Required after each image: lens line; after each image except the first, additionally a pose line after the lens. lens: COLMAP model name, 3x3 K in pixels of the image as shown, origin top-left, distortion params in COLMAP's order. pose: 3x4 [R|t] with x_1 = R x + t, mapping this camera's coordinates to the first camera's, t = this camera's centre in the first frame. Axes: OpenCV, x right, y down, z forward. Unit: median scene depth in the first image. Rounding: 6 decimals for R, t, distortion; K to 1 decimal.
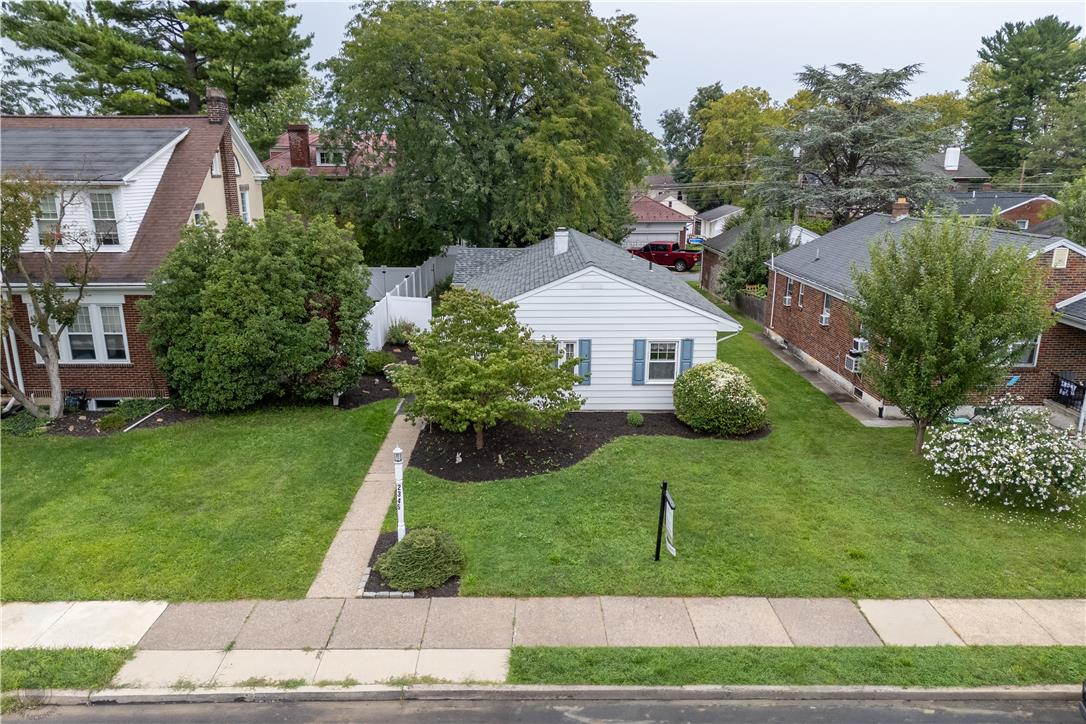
lens RADIAL K [[794.3, 0, 536.8], [0, 794.3, 408.6], [0, 0, 1]] dist [0.051343, -0.051969]
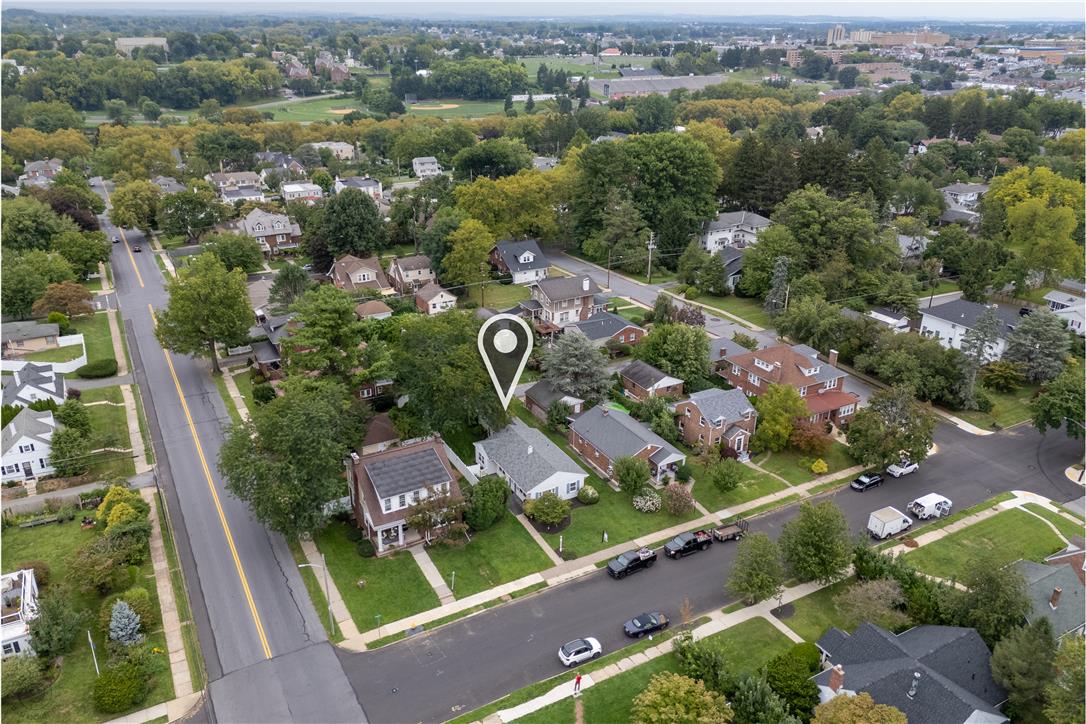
lens RADIAL K [[794.3, 0, 541.9], [0, 794.3, 357.5], [0, 0, 1]] dist [0.051343, -0.051969]
pose [[0.882324, -0.176888, 0.436137, -2.291397], [0.129965, 0.982224, 0.135444, -1.788049], [-0.452343, -0.062823, 0.889629, -3.514924]]
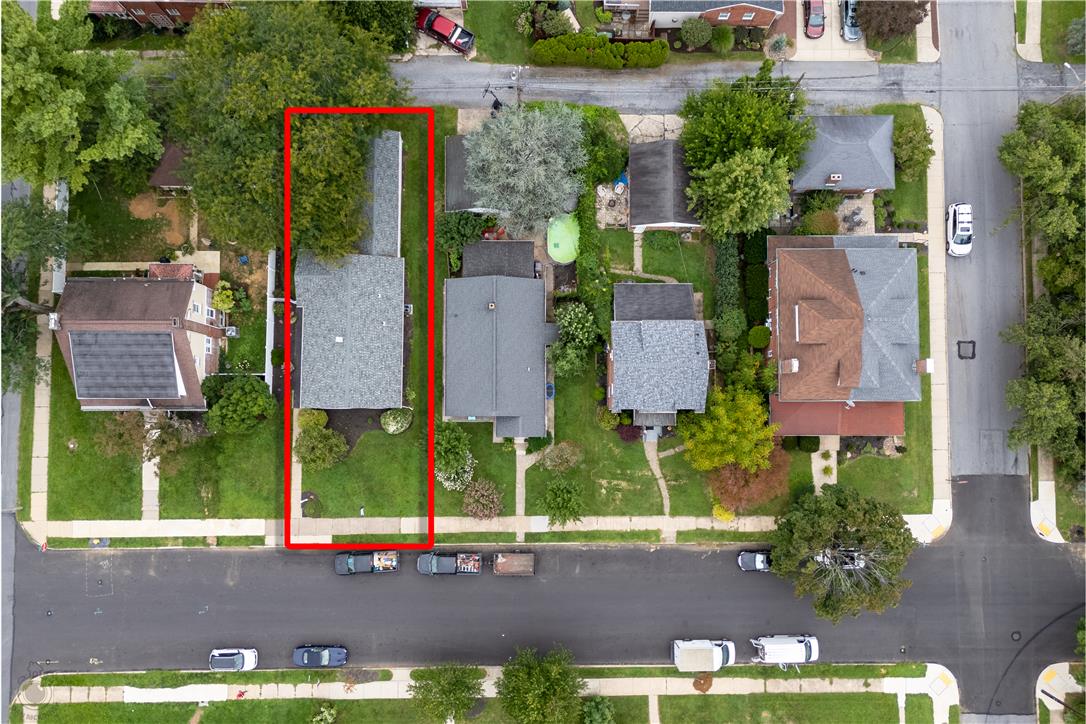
lens RADIAL K [[794.3, 0, 544.6], [0, 794.3, 363.1], [0, 0, 1]] dist [0.051343, -0.051969]
pose [[0.999720, 0.014156, 0.018982, 1.017067], [-0.022730, 0.349015, 0.936841, -4.116570], [0.006637, -0.937010, 0.349239, 0.132140]]
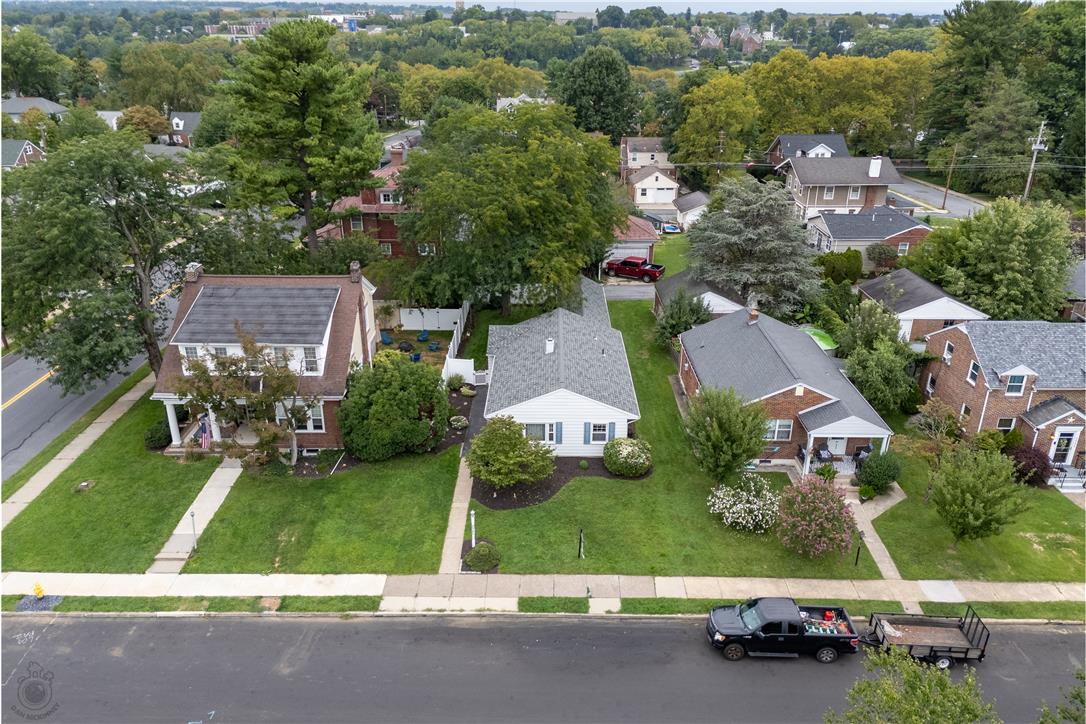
lens RADIAL K [[794.3, 0, 538.9], [0, 794.3, 368.7], [0, 0, 1]] dist [0.051343, -0.051969]
pose [[0.999845, 0.010272, -0.014324, 0.051934], [-0.008473, 0.992681, 0.120470, -0.608933], [0.015457, -0.120330, 0.992614, -1.219091]]
